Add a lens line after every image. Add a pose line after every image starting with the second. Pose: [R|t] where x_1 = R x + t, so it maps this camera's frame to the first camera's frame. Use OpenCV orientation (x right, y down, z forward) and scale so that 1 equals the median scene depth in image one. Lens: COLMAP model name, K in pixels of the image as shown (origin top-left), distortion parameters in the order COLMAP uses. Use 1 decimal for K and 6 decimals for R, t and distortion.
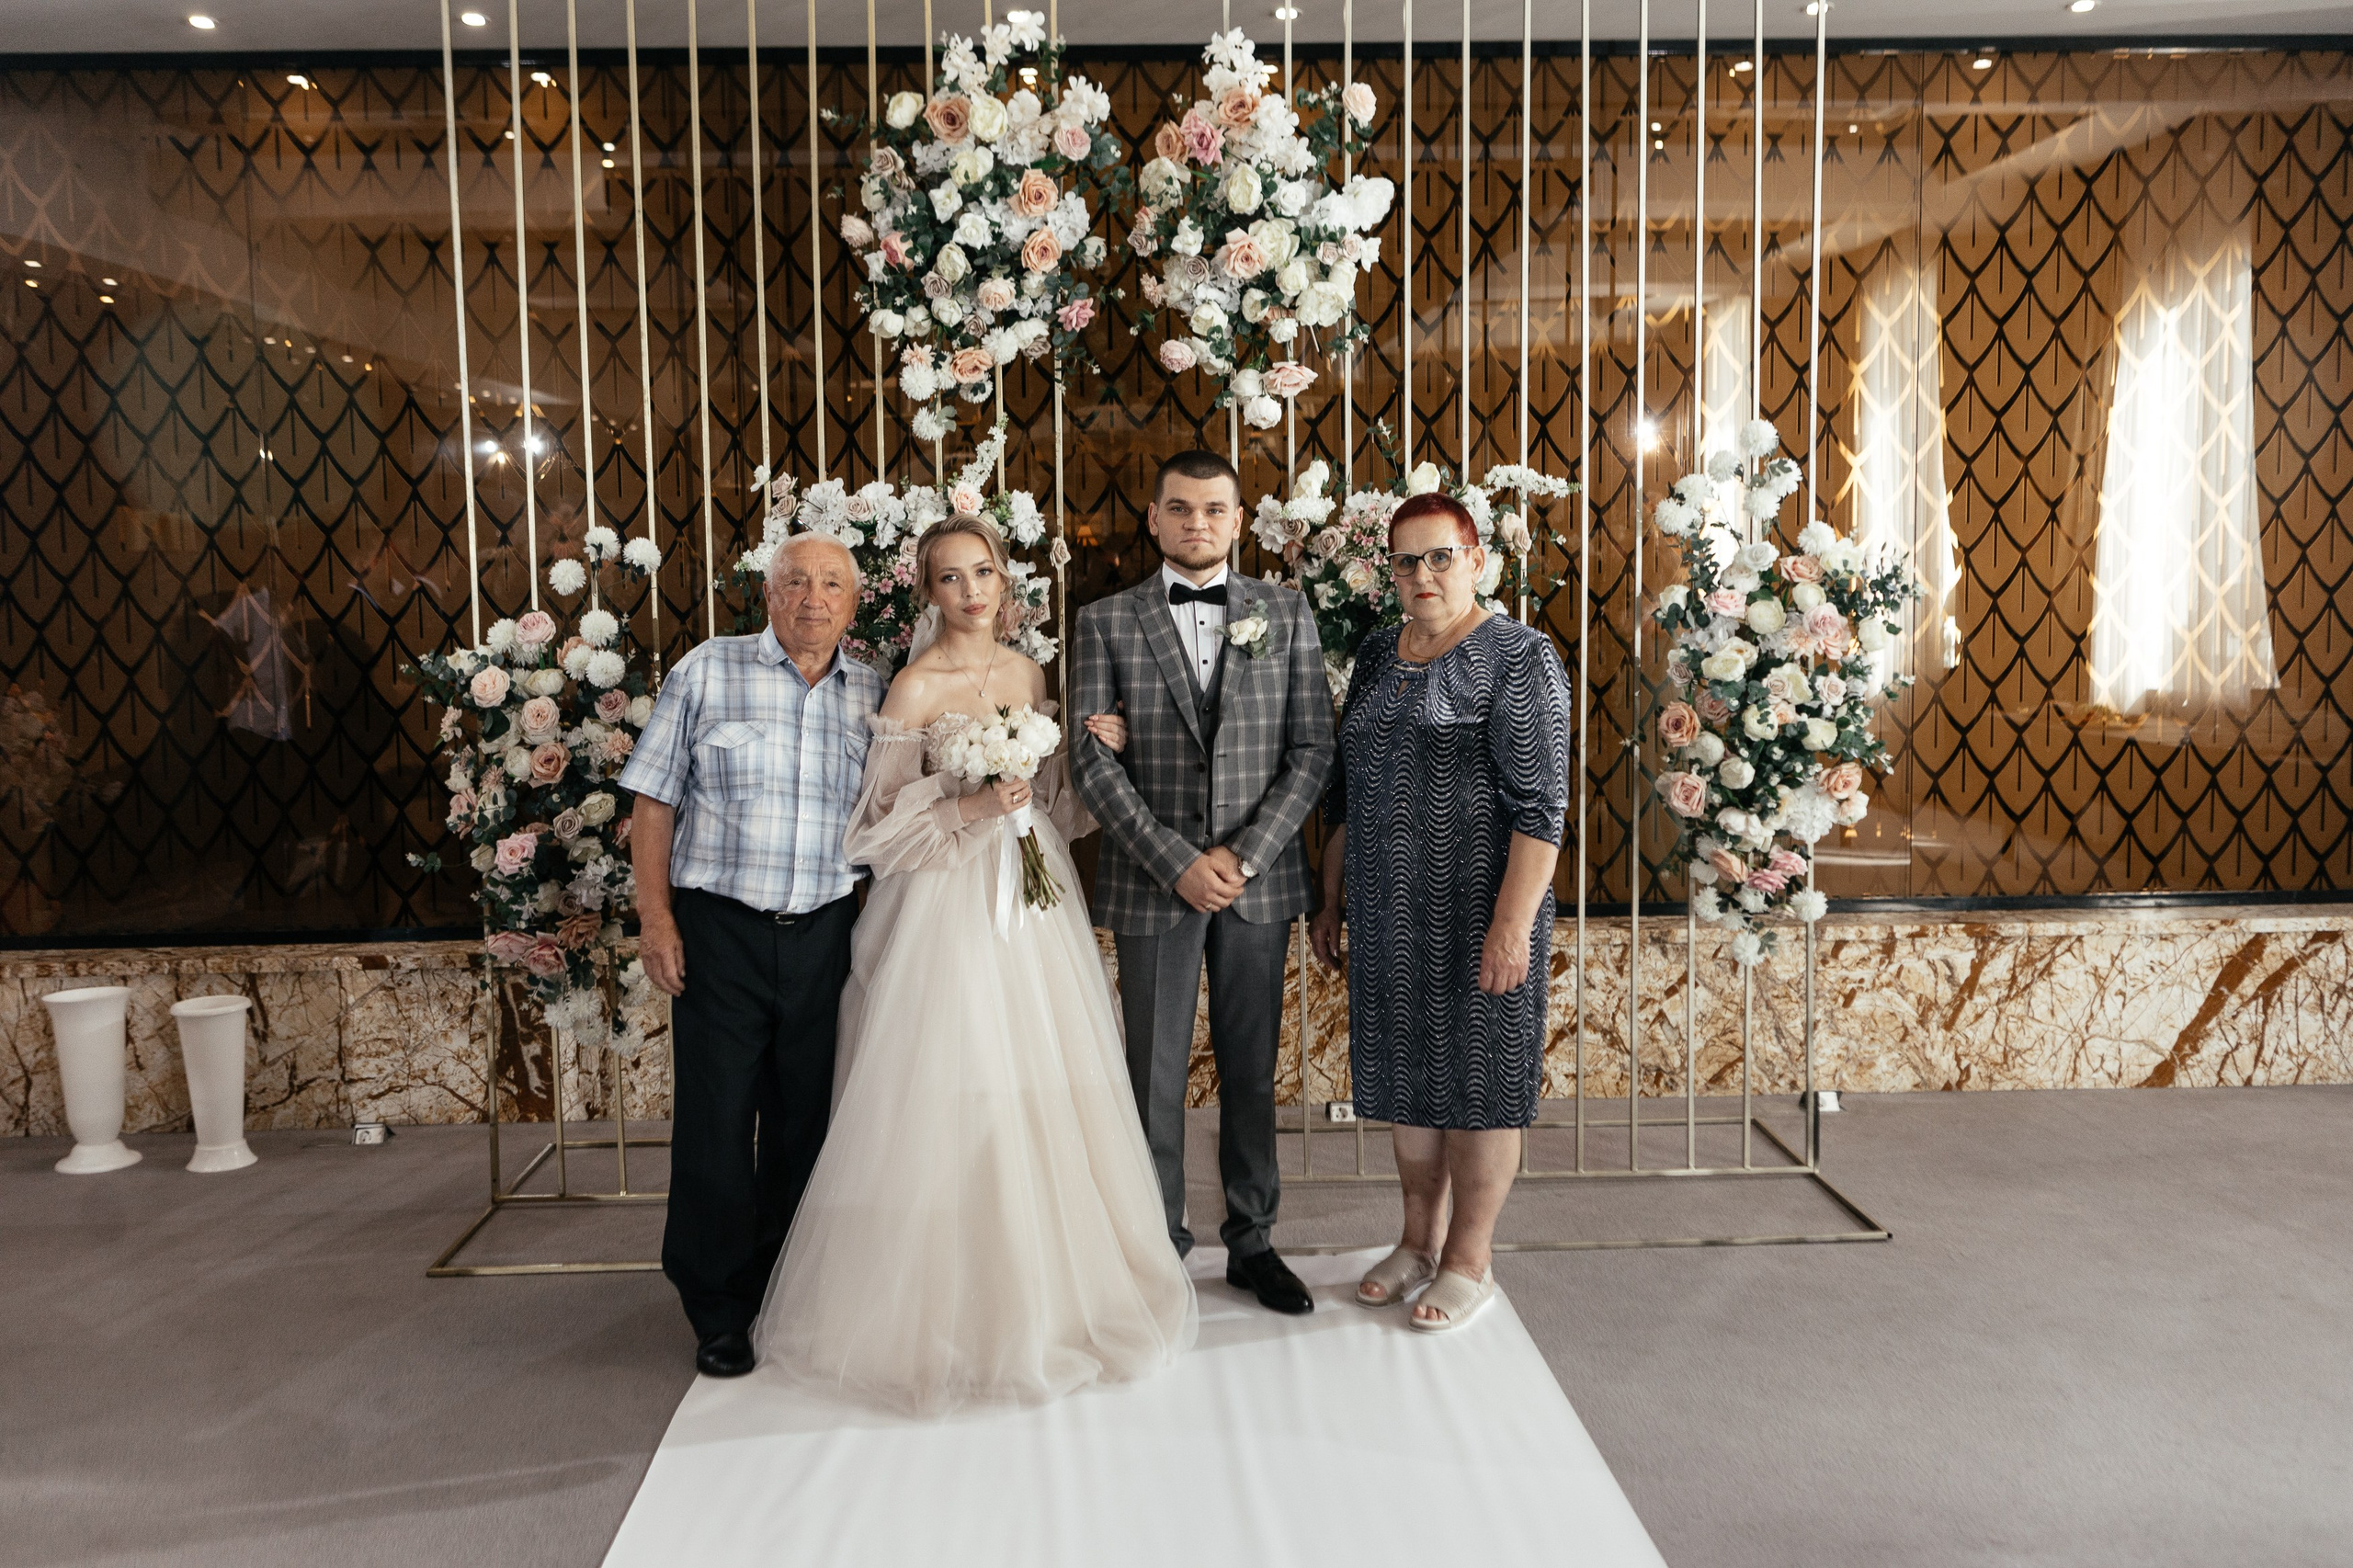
lens RADIAL K [[2202.0, 0, 1187.6], [0, 2202.0, 766.8], [0, 0, 1]] dist [0.014682, -0.002657]
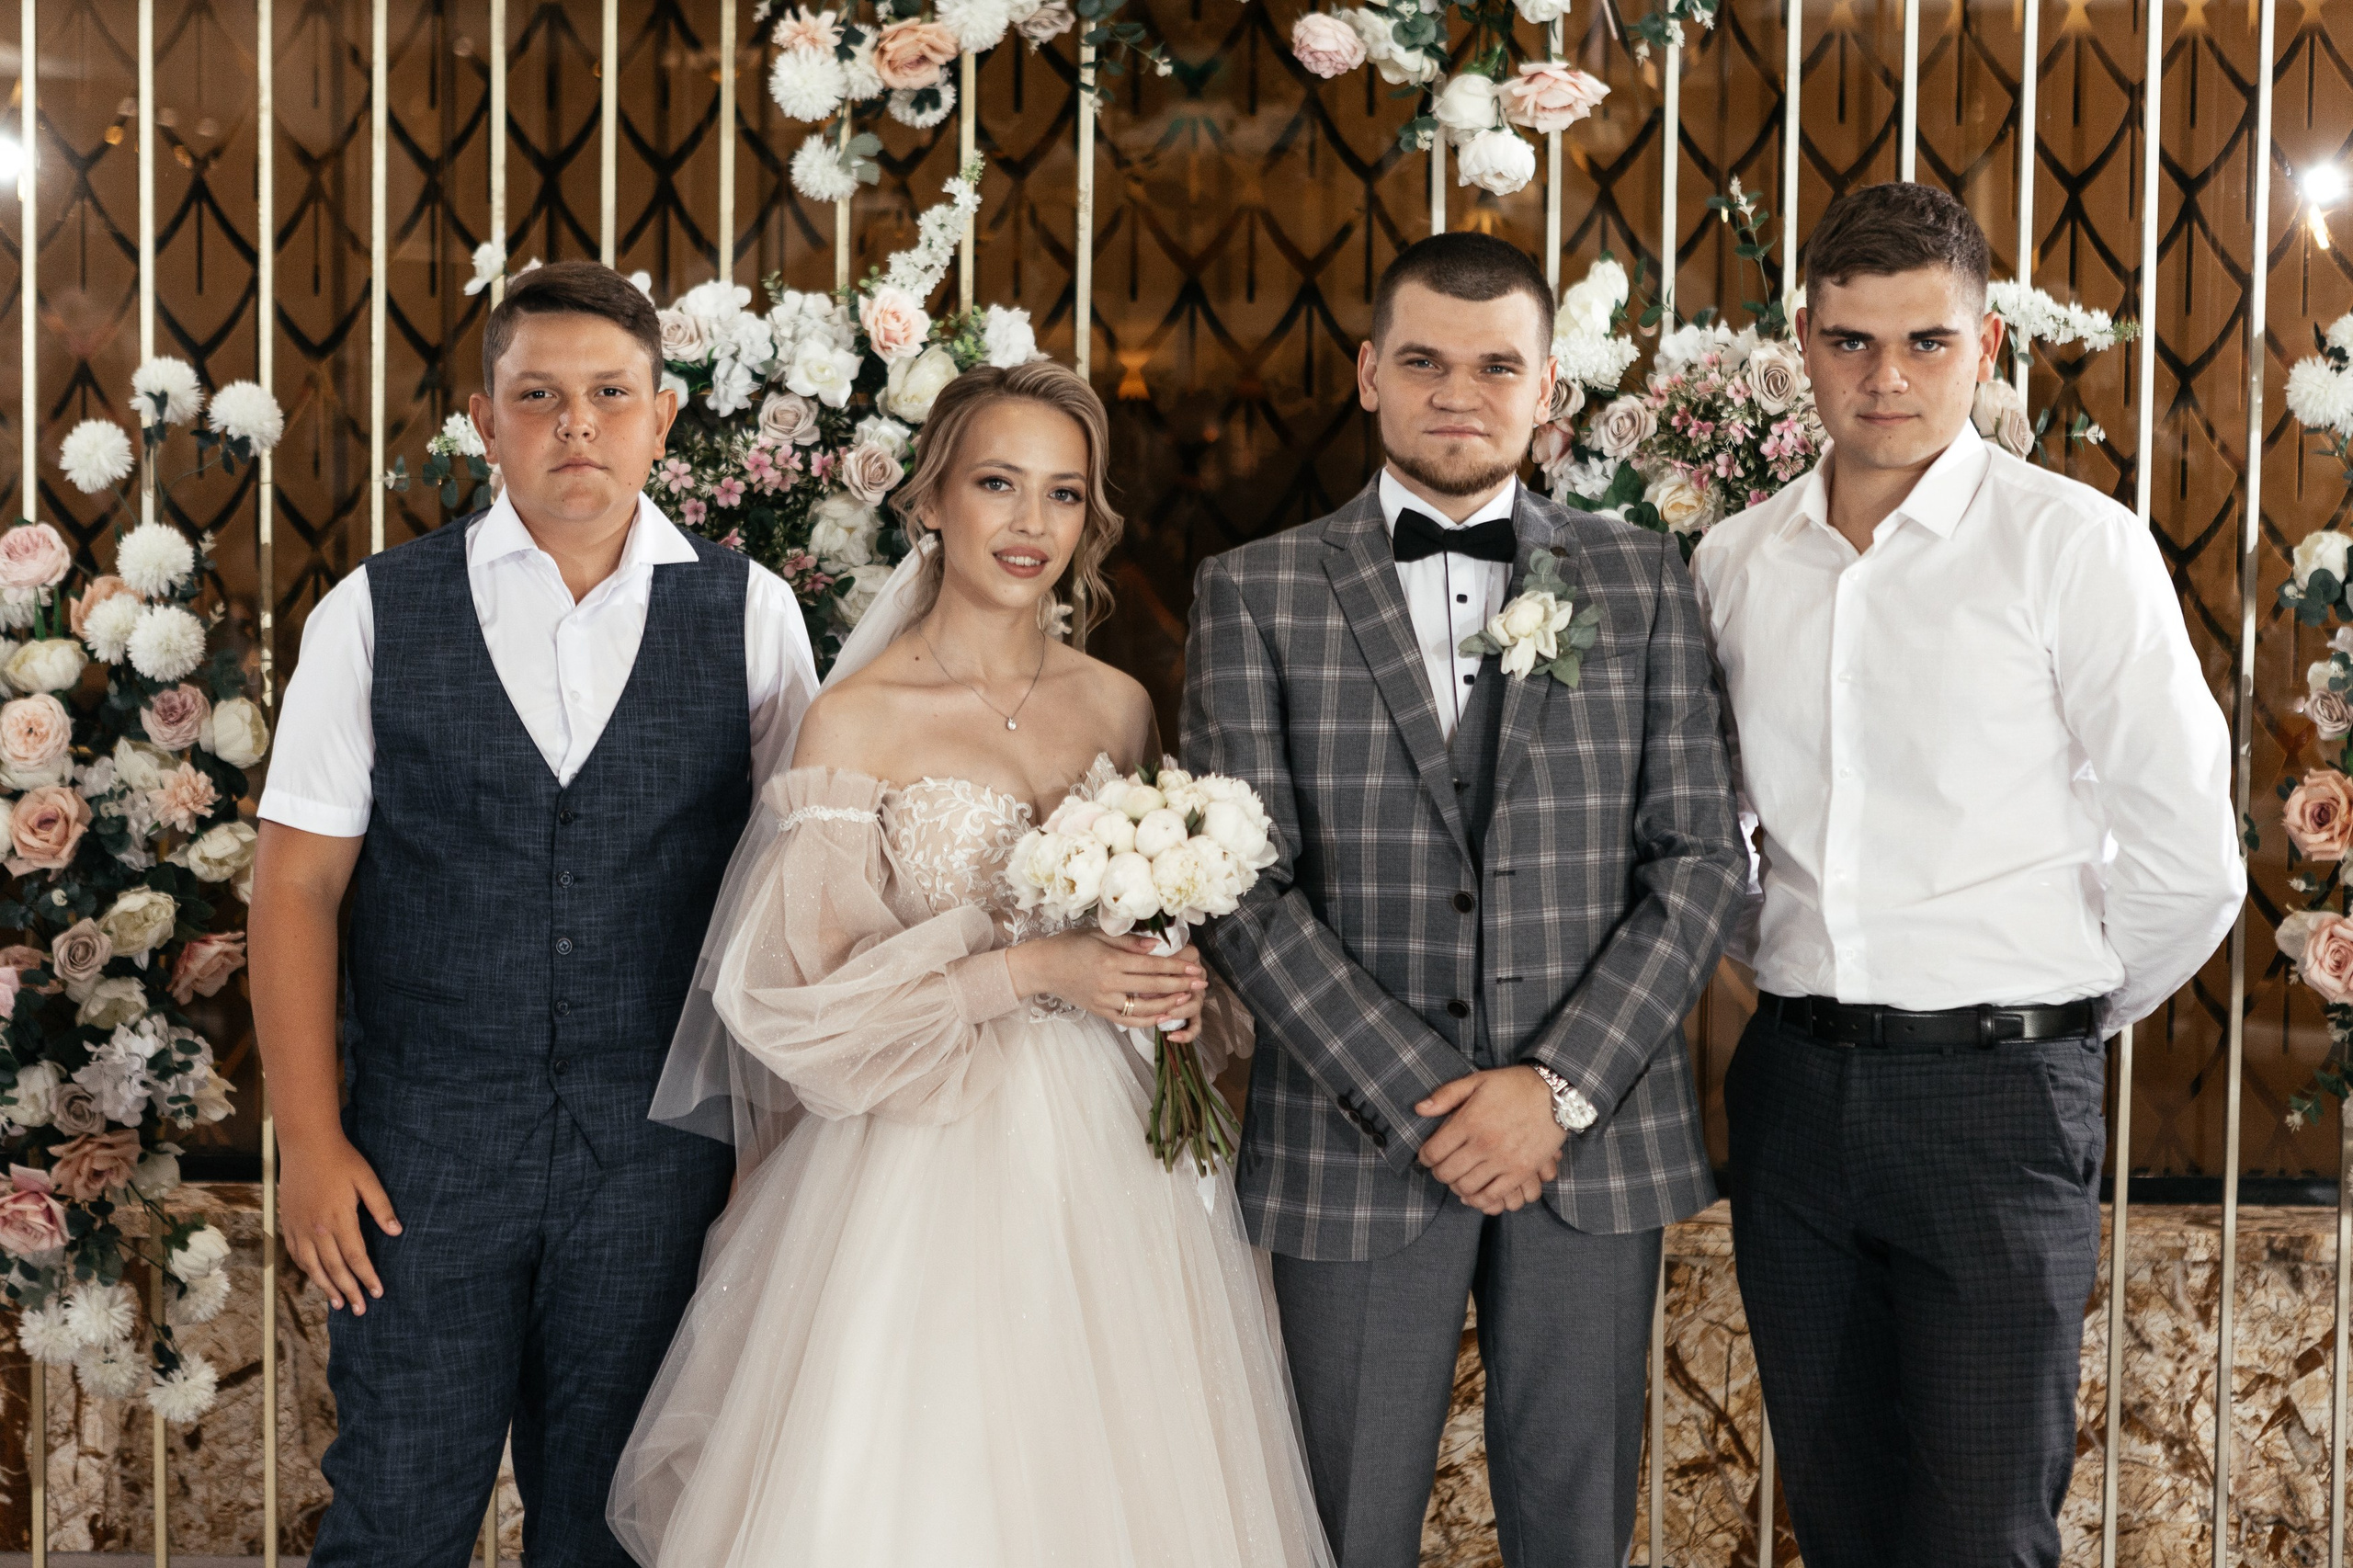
lens RADIAL K [[4685.3, 0, 1210.2], [0, 4685.3, 752.6], [0, 0, 1]] dist [-0.039490, 0.086322]
pose [[0.999183, 0.028283, -0.028879, 0.003803], [-0.028966, 0.999304, -0.023516, -0.001317], [0.028193, 0.024334, 0.999306, -0.051482]]
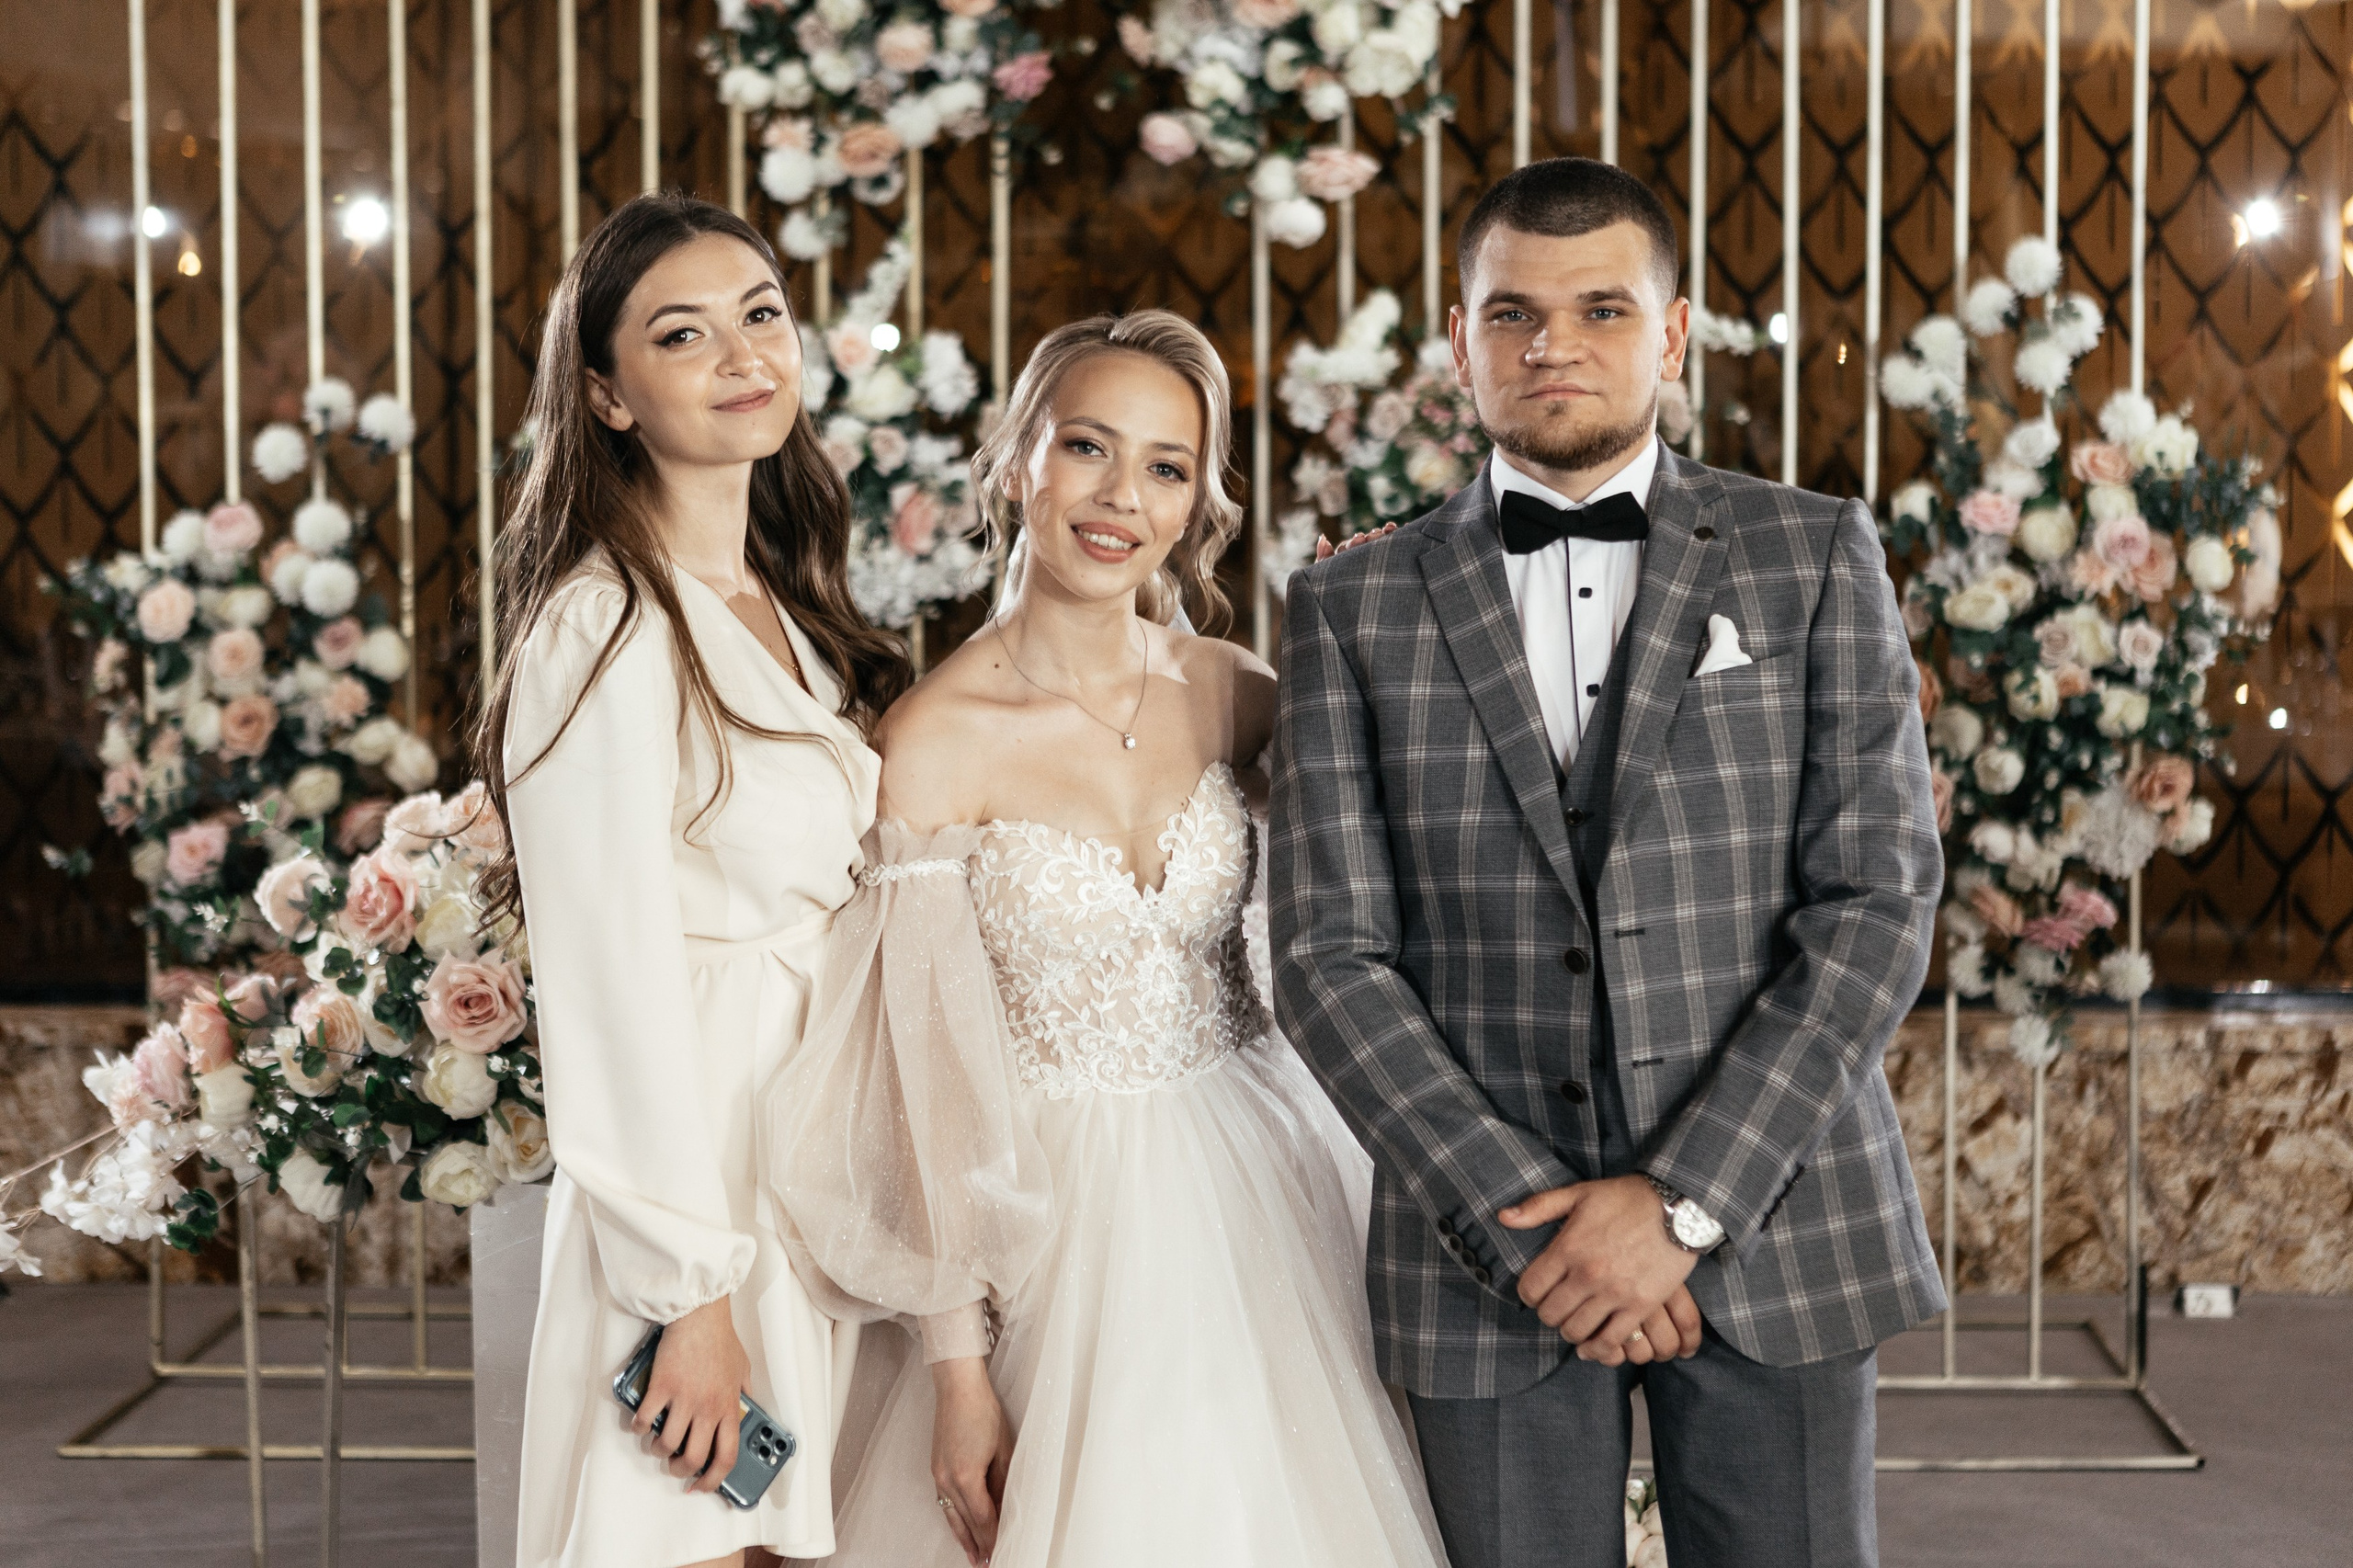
lens RADIAL K [[4331.3, 0, 1176.5], [0, 4331.3, 784.0], [0, 0, 1]] dist [0.024353, -0.067646]
pose [[0.996906, 0.017203, -0.076703, 0.102508], [-0.018122, 0.999772, -0.011306, 0.026891], [0.076491, 0.012661, 0.996990, -0.323118]]
